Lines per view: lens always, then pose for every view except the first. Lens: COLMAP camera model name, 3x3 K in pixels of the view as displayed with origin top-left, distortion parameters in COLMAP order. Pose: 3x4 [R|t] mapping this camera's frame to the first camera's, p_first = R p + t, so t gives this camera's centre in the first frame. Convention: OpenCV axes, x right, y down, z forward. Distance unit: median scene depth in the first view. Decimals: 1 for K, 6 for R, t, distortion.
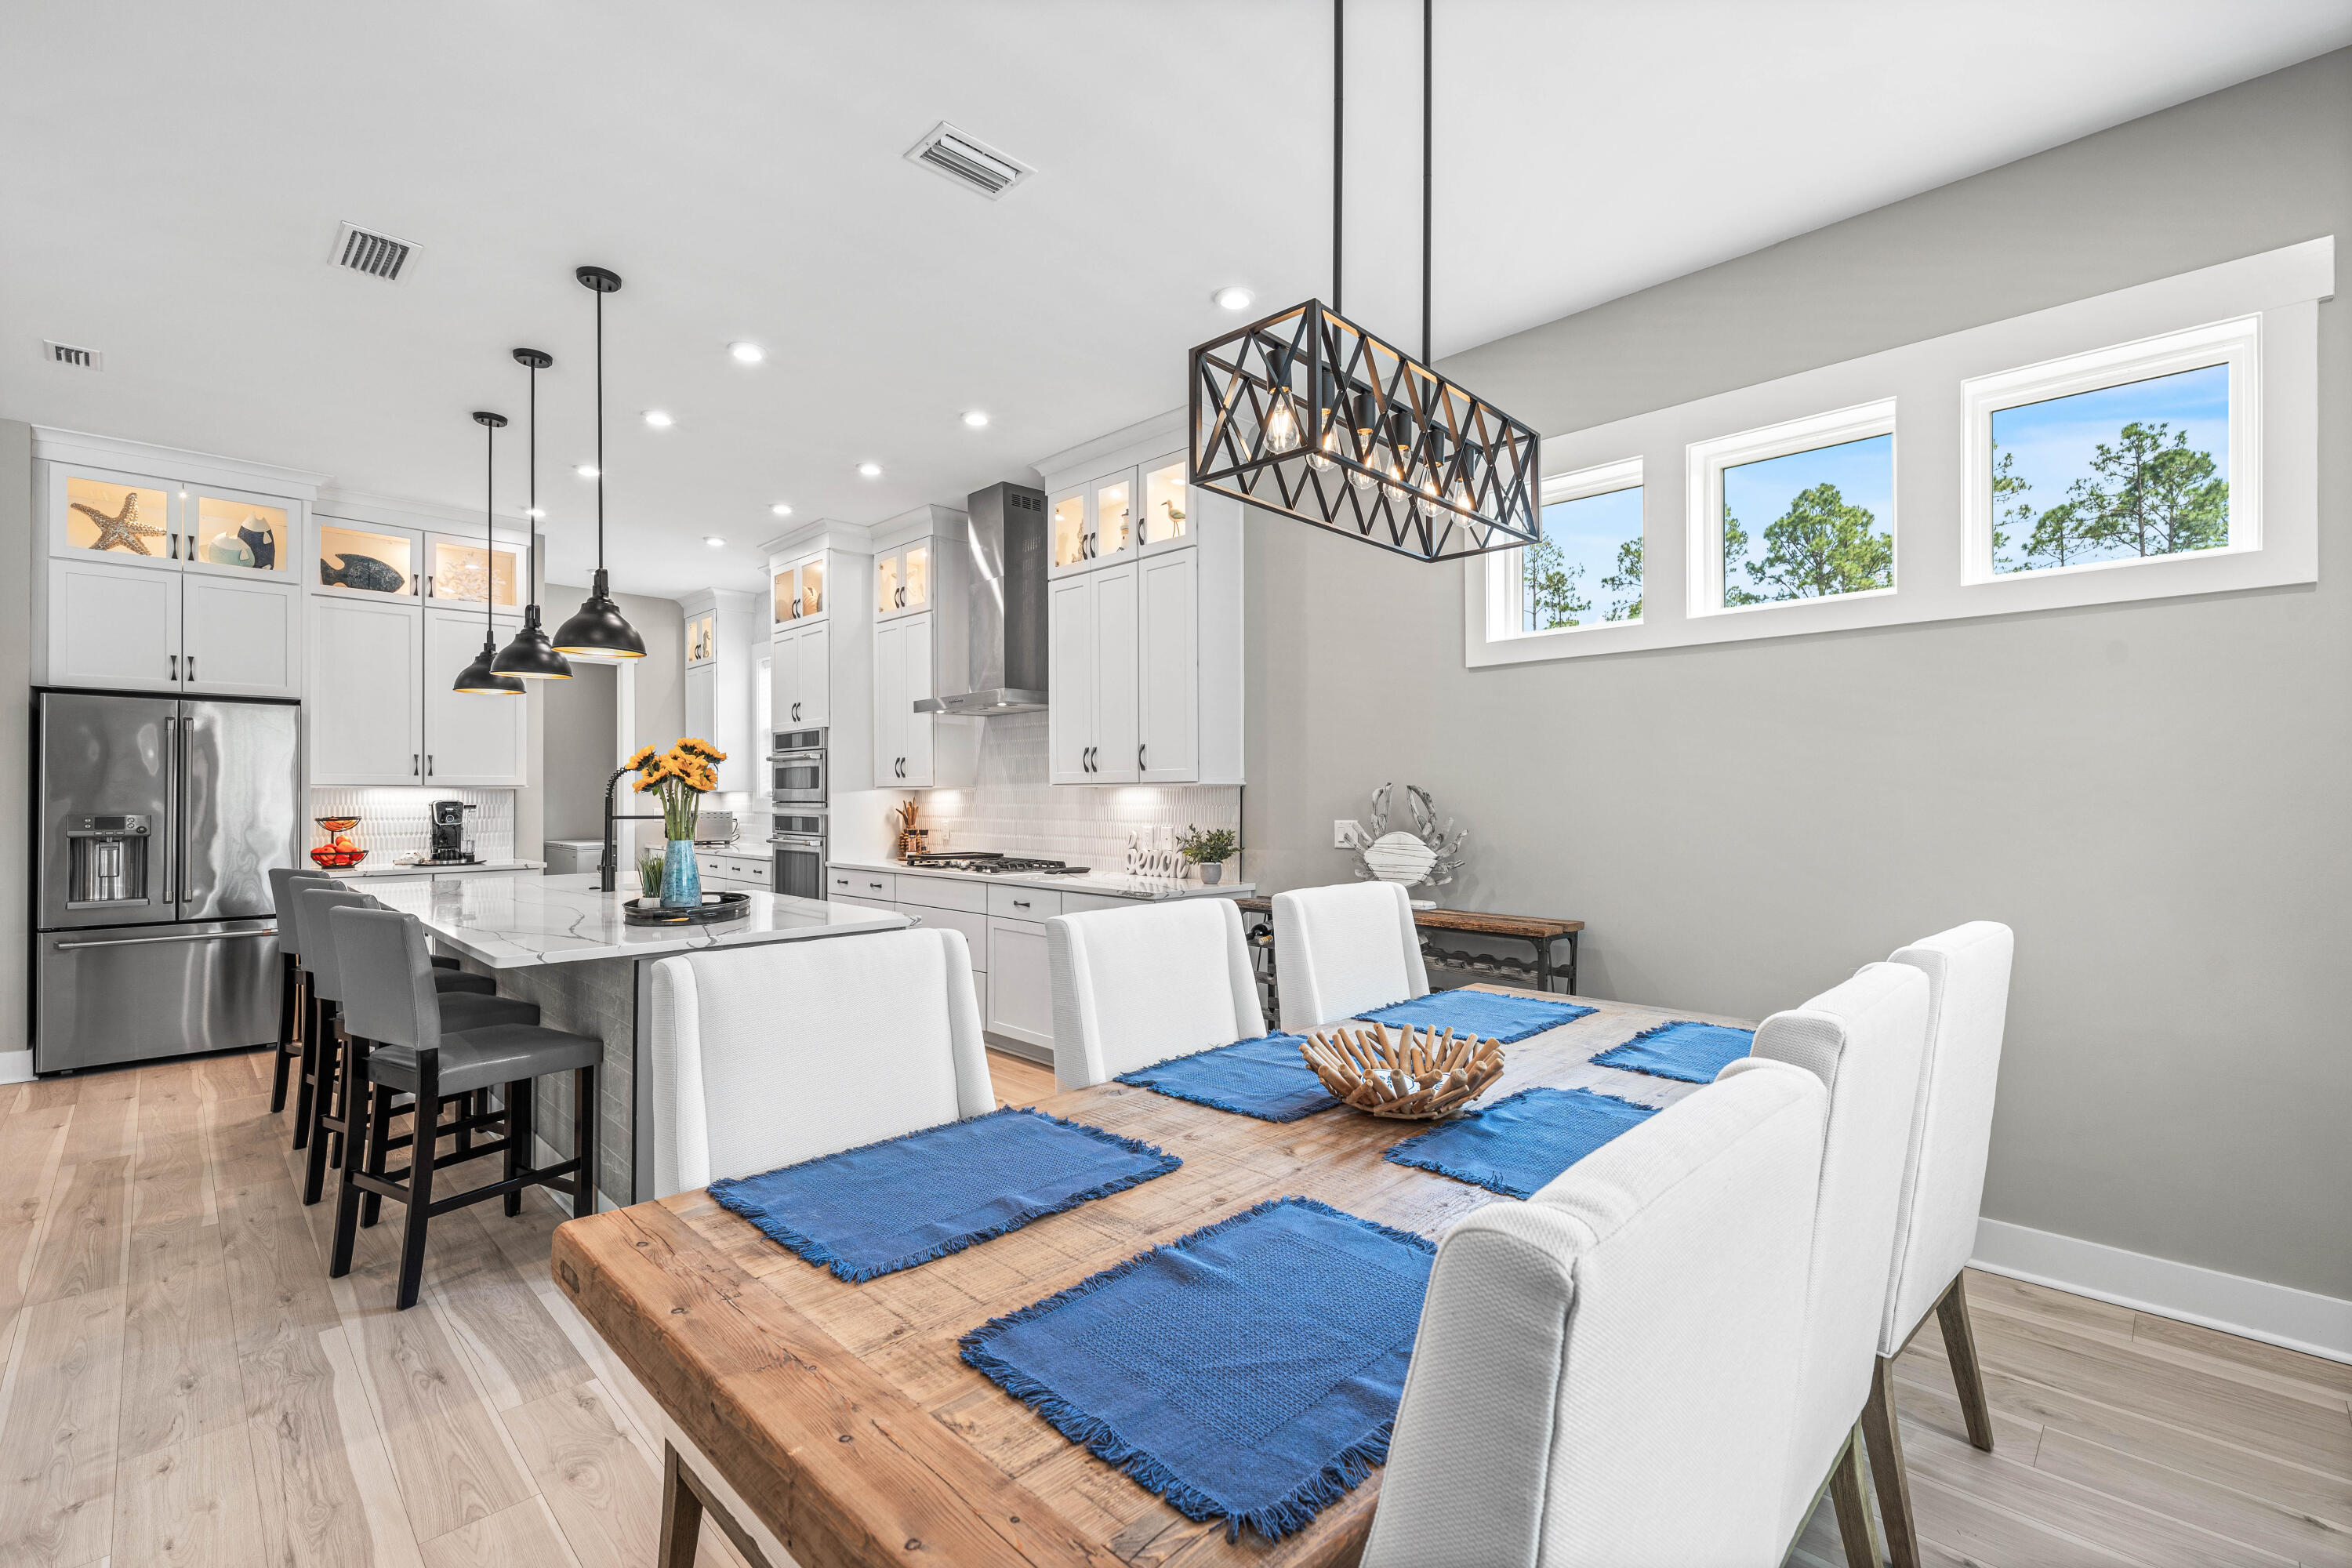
lens RADIAL K [[1024.2, 0, 1149.2], [0, 1024.2, 796.0], [0, 0, 1]] dist [0.001879, 0.000245]
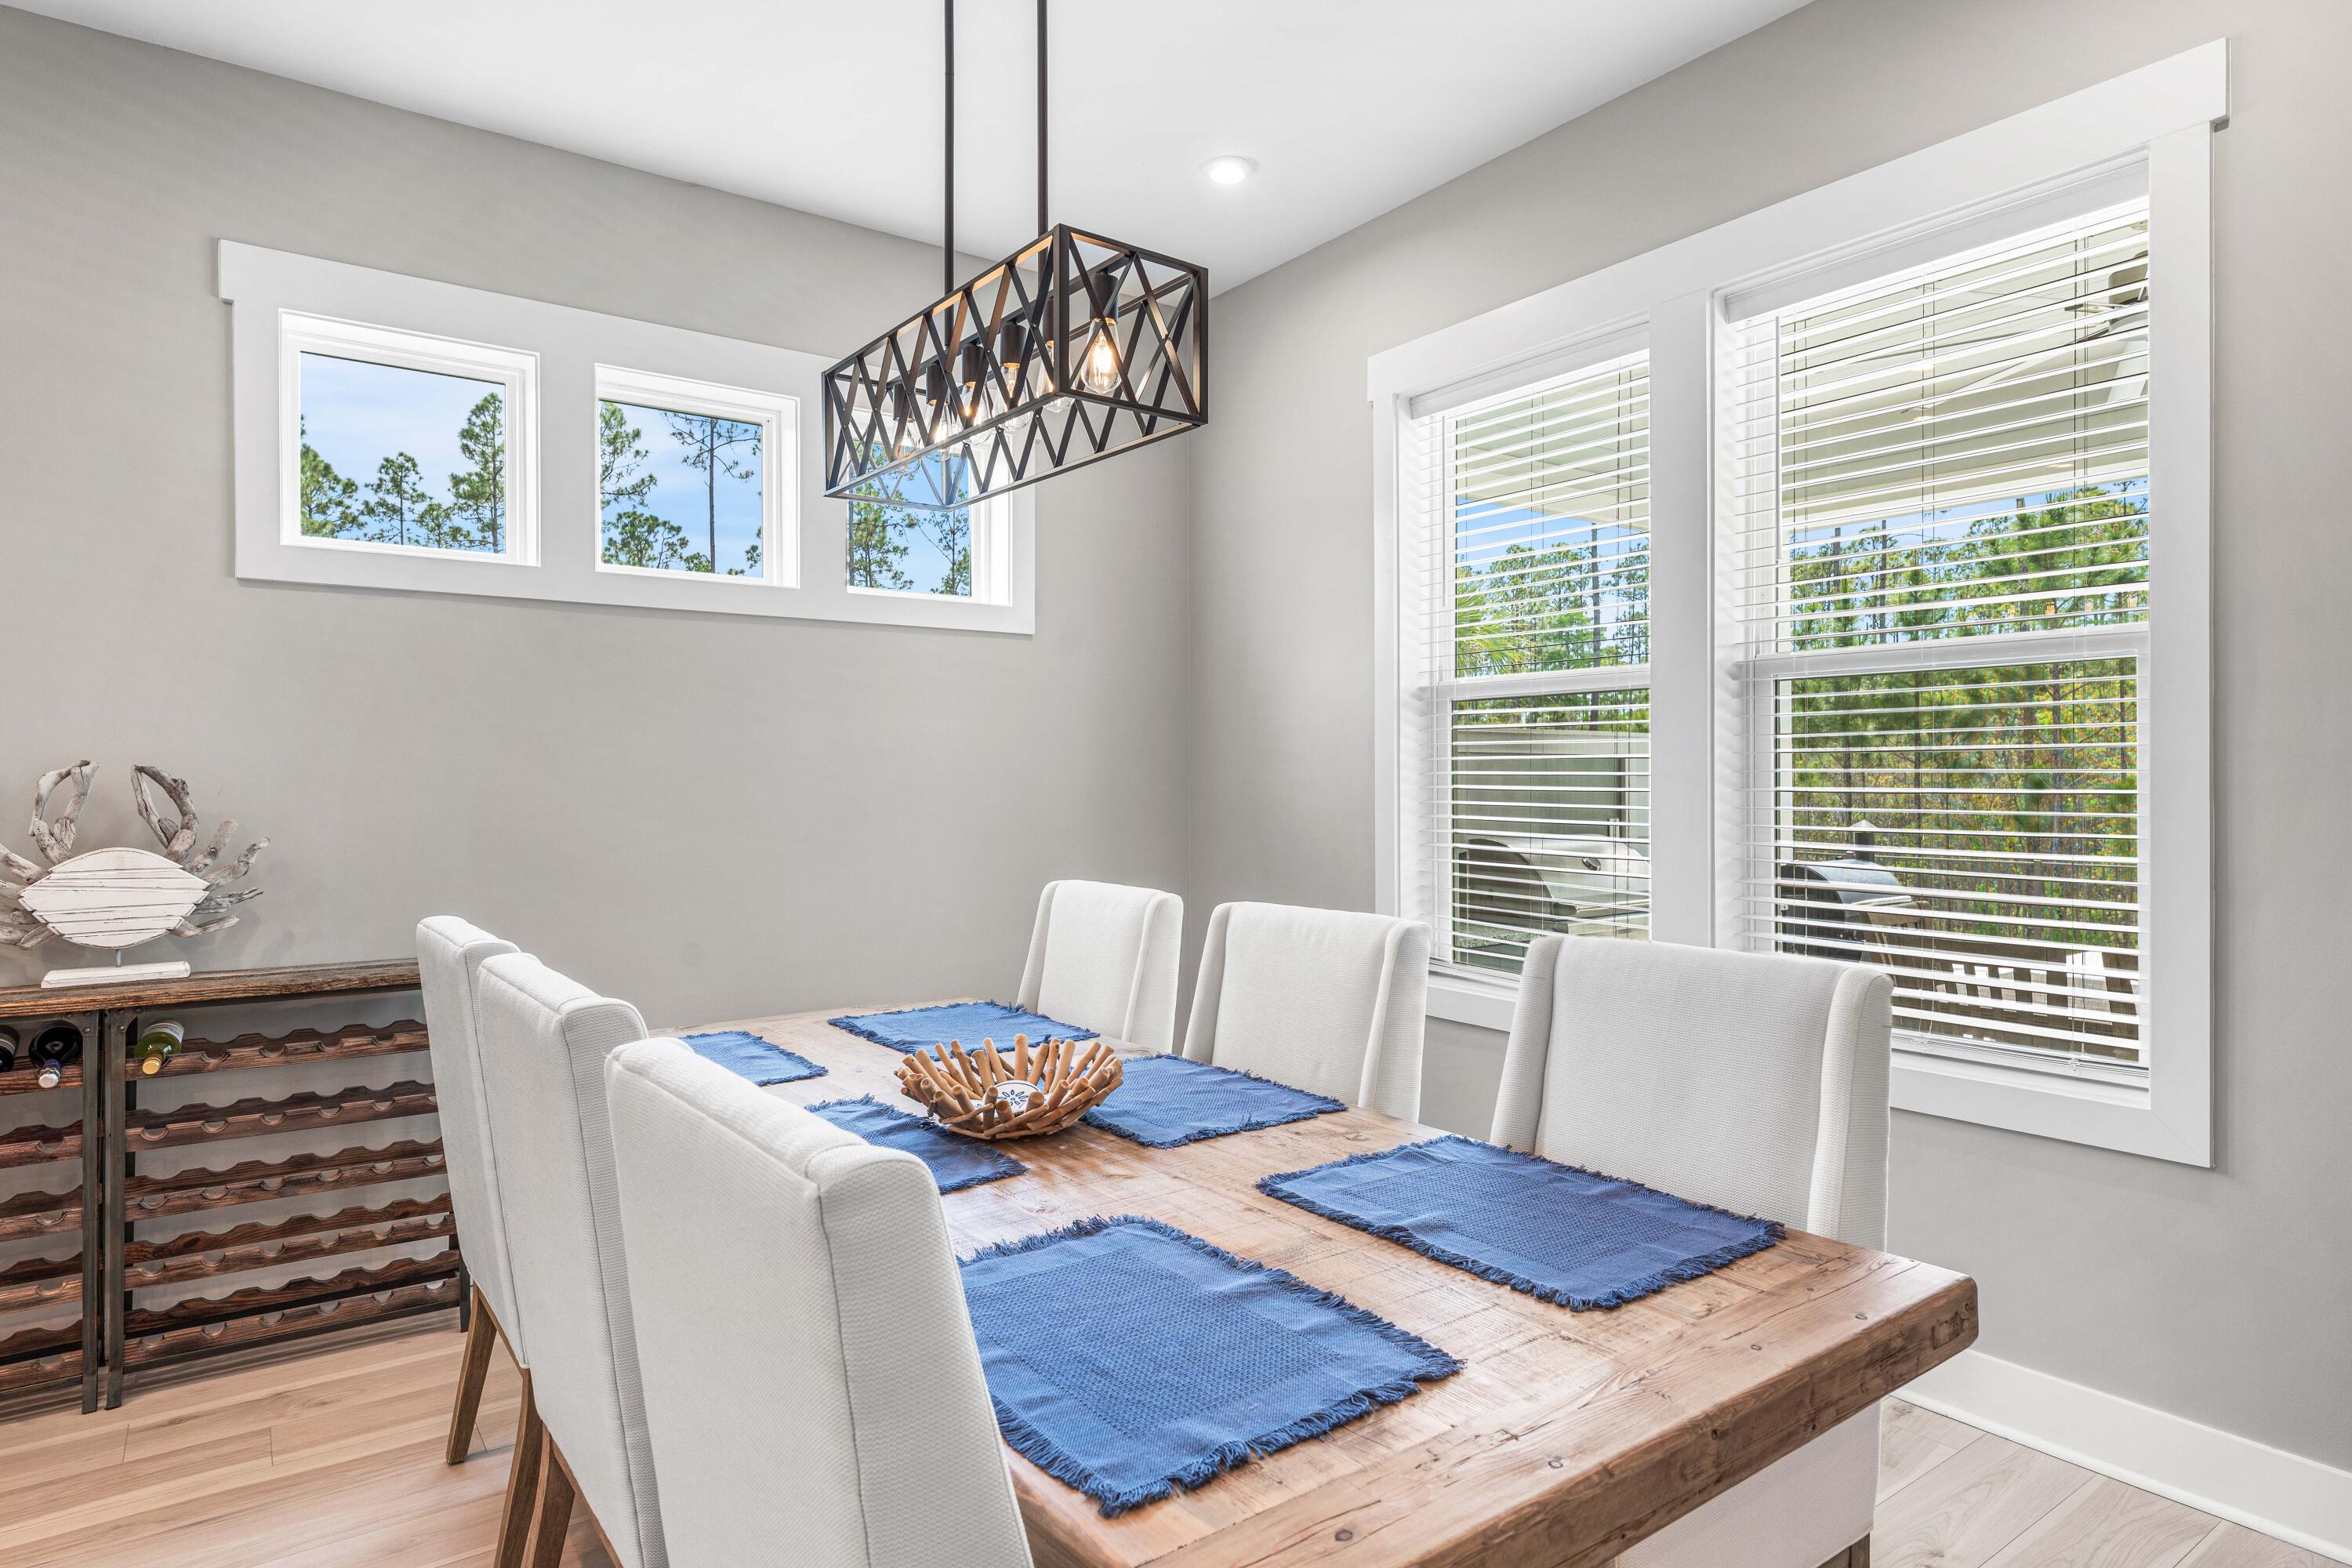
lens RADIAL K [[1326.8, 0, 1180.8], [0, 1326.8, 794.4], [0, 0, 1]] dist [0.013438, 0.001741]
pose [[0.130229, -0.008634, 0.991446, -1.028506], [0.002138, 0.999962, 0.008427, 0.001153], [-0.991482, 0.001023, 0.130243, 0.806680]]
